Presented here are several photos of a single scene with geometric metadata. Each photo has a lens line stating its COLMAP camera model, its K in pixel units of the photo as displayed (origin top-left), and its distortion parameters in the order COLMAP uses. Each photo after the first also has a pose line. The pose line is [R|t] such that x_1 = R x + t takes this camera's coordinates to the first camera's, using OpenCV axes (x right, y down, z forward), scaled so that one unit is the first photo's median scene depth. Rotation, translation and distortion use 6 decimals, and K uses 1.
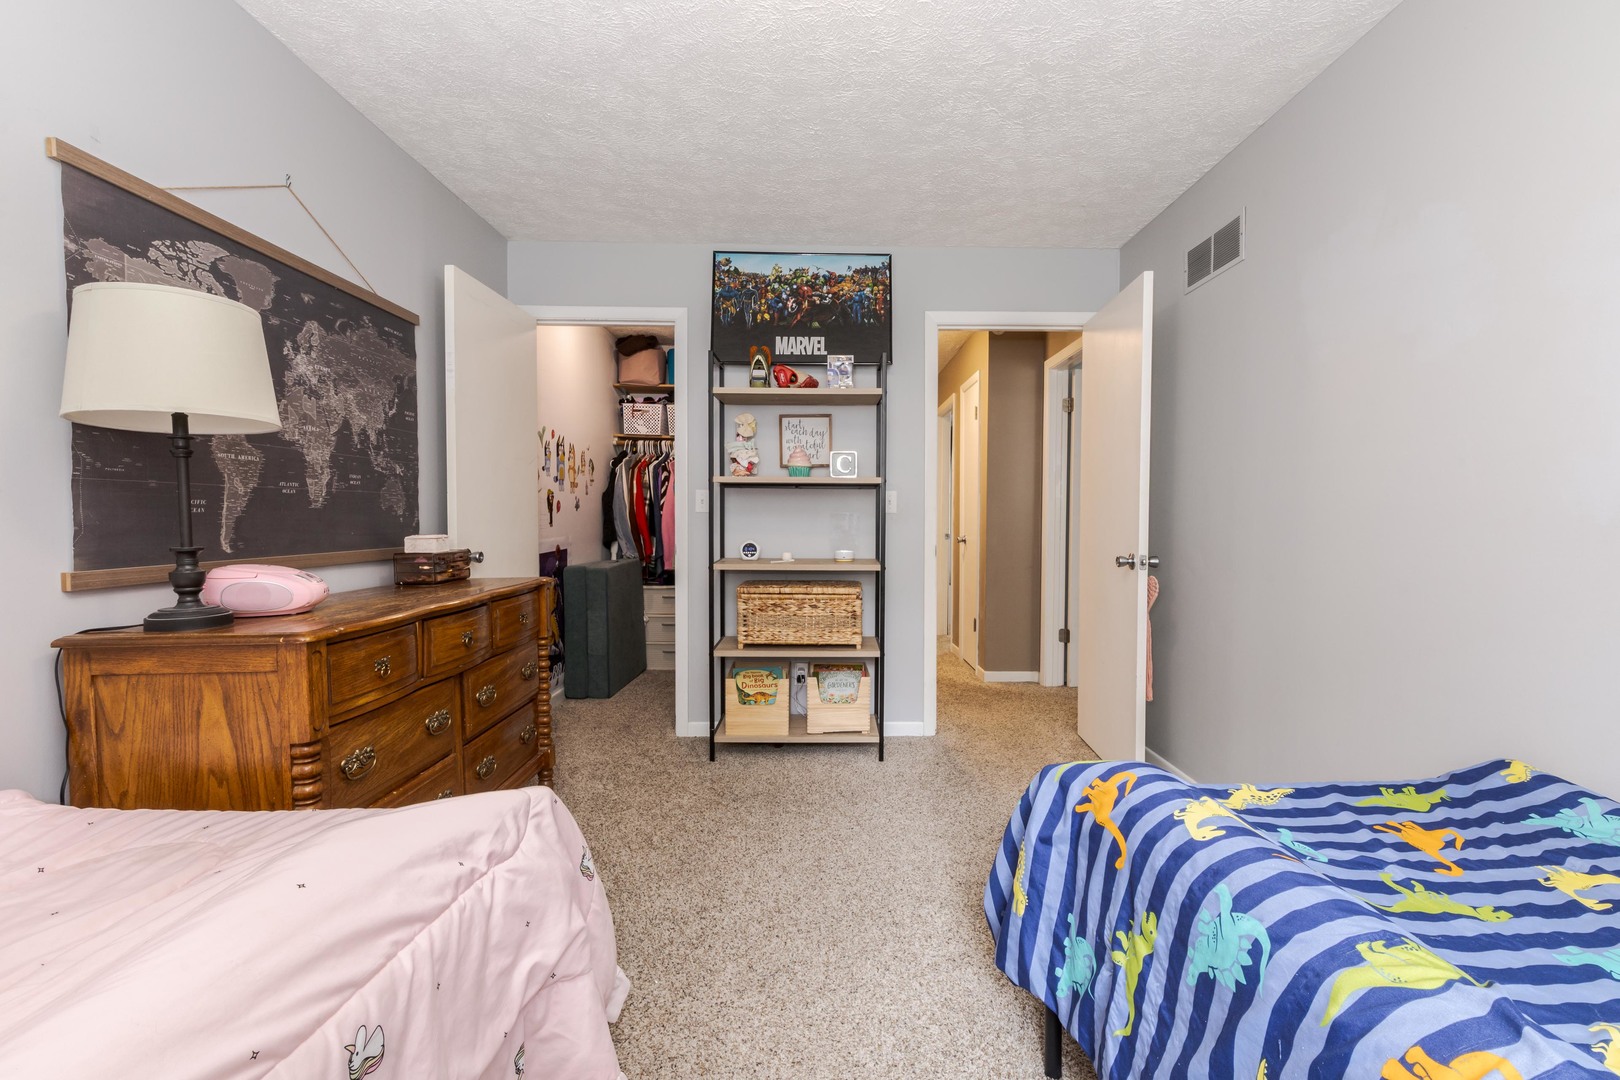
lens RADIAL K [[690.3, 0, 815.8], [0, 690.3, 543.3], [0, 0, 1]] dist [-0.000582, -0.000167]
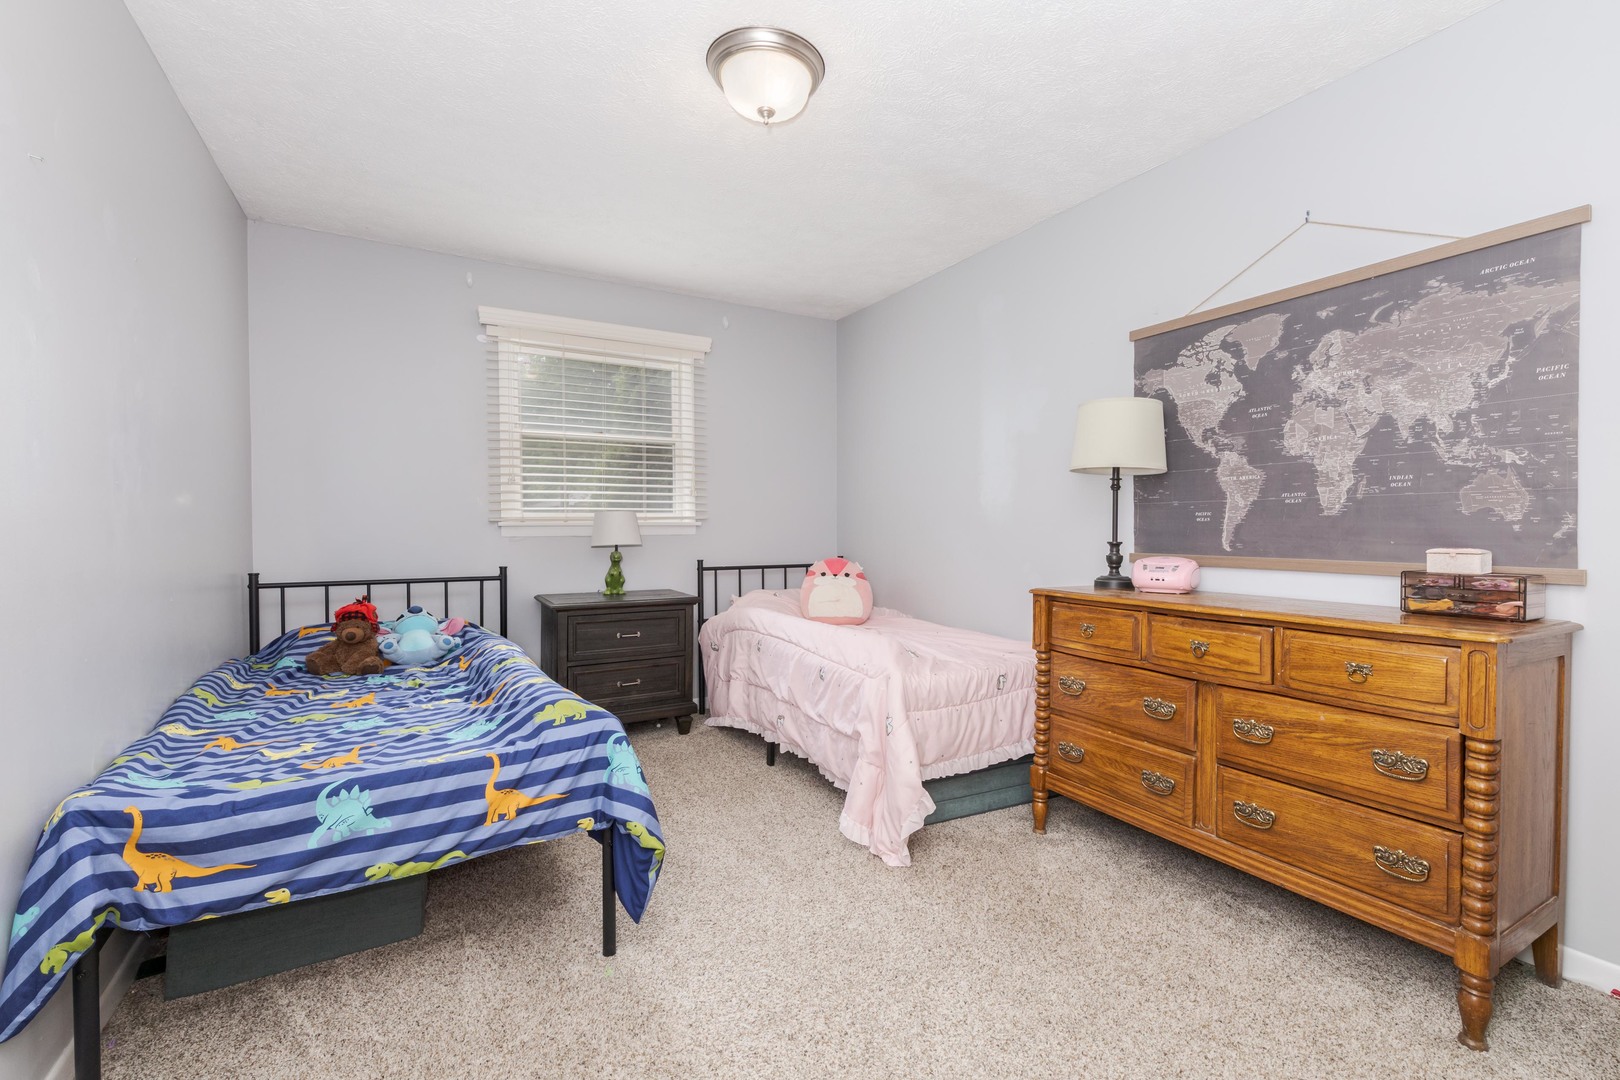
lens RADIAL K [[690.3, 0, 811.2], [0, 690.3, 536.1], [0, 0, 1]] dist [-0.000582, -0.000167]
pose [[-0.868156, 0.011708, -0.496153, 0.439835], [-0.015681, 0.998575, 0.051002, -0.059959], [0.496043, 0.052058, -0.866736, 1.495132]]
